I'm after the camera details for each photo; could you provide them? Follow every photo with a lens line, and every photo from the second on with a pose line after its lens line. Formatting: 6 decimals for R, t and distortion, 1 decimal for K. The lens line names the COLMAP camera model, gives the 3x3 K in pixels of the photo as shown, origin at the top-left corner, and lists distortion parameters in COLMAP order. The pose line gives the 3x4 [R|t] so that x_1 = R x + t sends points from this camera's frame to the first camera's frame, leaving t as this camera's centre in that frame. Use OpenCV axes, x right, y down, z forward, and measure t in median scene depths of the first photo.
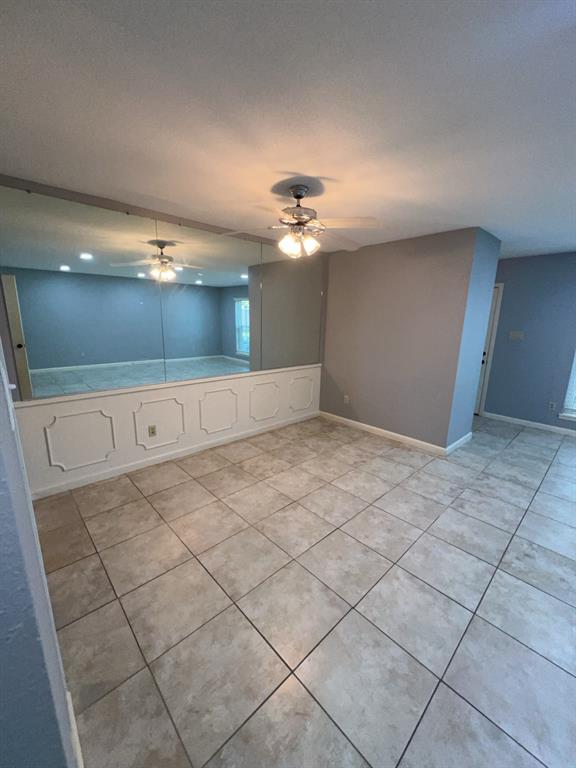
lens RADIAL K [[306.2, 0, 287.9], [0, 306.2, 382.9], [0, 0, 1]] dist [0.001851, -0.000897]
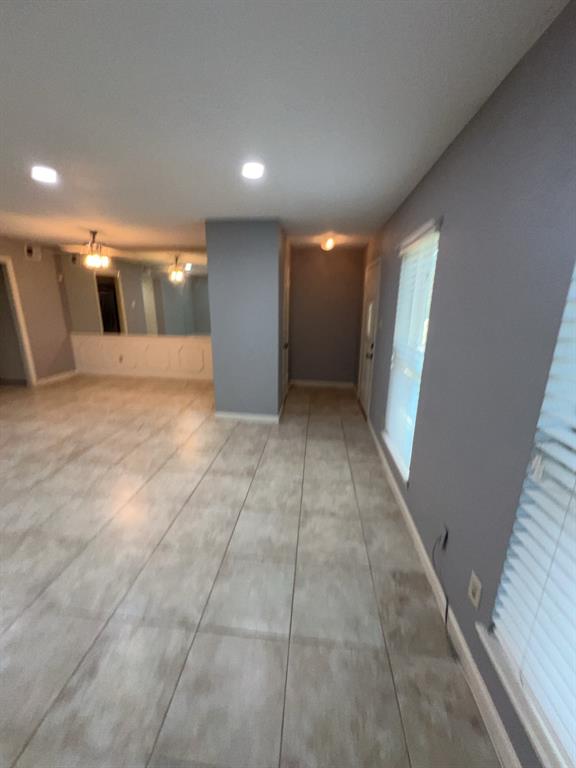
lens RADIAL K [[306.2, 0, 289.1], [0, 306.2, 387.6], [0, 0, 1]] dist [0.001851, -0.000897]
pose [[0.659055, 0.199643, -0.725113, 1.684000], [-0.167953, 0.978845, 0.116850, -0.071716], [0.733102, 0.044774, 0.678644, 0.445709]]
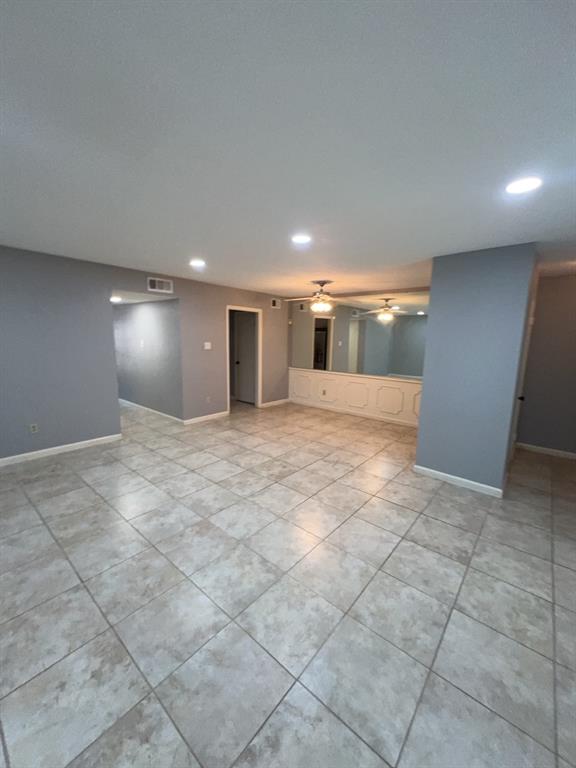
lens RADIAL K [[306.2, 0, 289.2], [0, 306.2, 382.8], [0, 0, 1]] dist [0.001851, -0.000897]
pose [[0.124732, 0.131710, -0.983410, 1.584516], [-0.230823, 0.967808, 0.100344, -0.065637], [0.964968, 0.214477, 0.151119, 0.412127]]
